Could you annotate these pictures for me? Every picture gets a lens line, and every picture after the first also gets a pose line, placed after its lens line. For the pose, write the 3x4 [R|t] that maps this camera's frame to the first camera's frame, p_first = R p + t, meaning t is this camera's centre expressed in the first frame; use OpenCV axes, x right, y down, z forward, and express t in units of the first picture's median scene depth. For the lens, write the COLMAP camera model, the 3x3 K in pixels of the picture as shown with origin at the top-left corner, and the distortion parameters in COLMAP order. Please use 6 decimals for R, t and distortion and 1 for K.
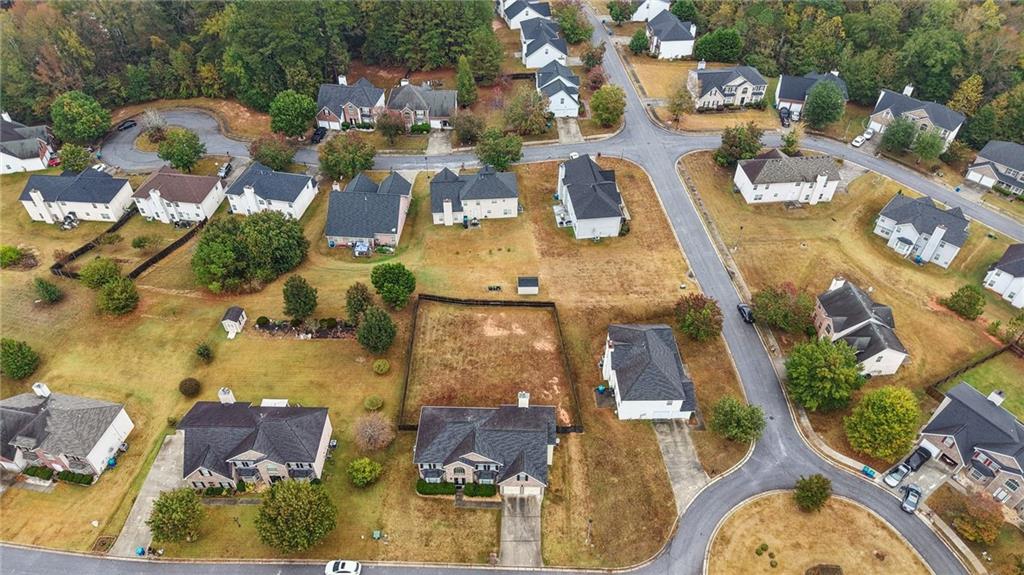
lens RADIAL K [[684.1, 0, 508.2], [0, 684.1, 285.9], [0, 0, 1]] dist [0.041587, -0.057115]
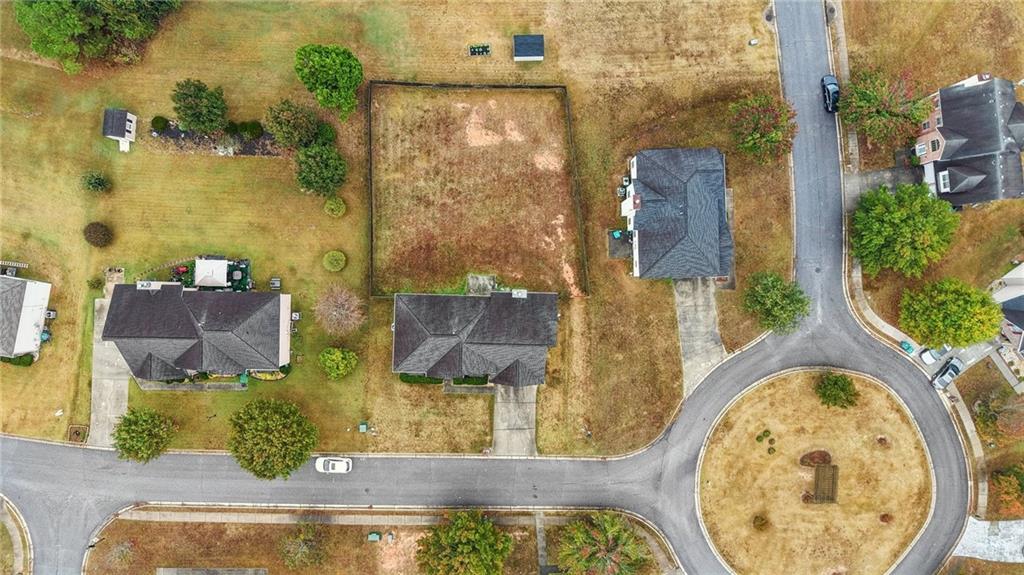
lens RADIAL K [[684.1, 0, 508.2], [0, 684.1, 285.9], [0, 0, 1]] dist [0.041587, -0.057115]
pose [[0.999961, -0.005553, 0.006796, 0.003657], [-0.001096, 0.689295, 0.724480, -0.423016], [-0.008708, -0.724459, 0.689263, 0.446160]]
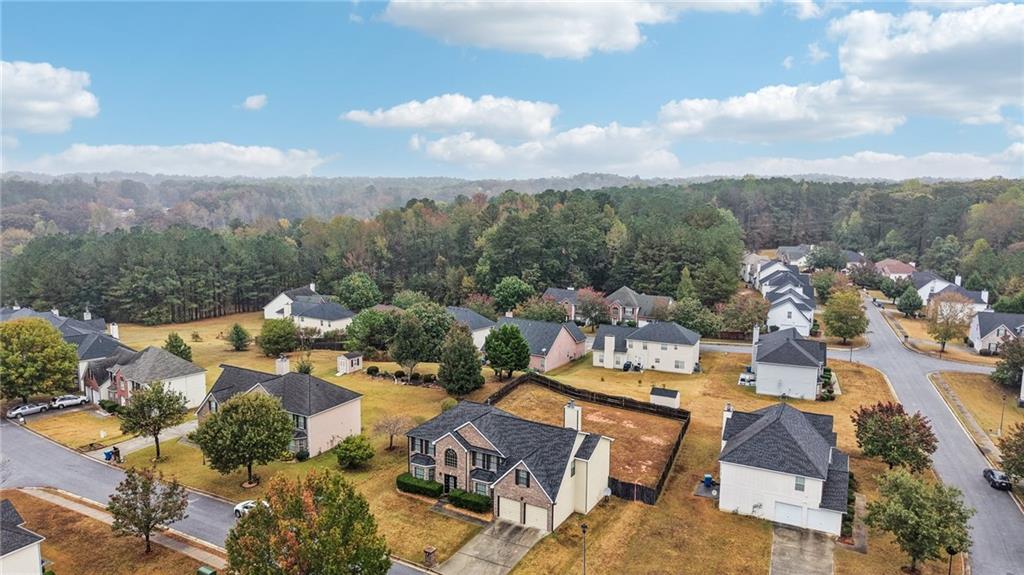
lens RADIAL K [[684.1, 0, 508.2], [0, 684.1, 285.9], [0, 0, 1]] dist [0.041587, -0.057115]
pose [[0.878608, 0.070892, -0.472252, 0.294545], [-0.334661, 0.796861, -0.503005, 0.443122], [0.340661, 0.599989, 0.723854, 0.363816]]
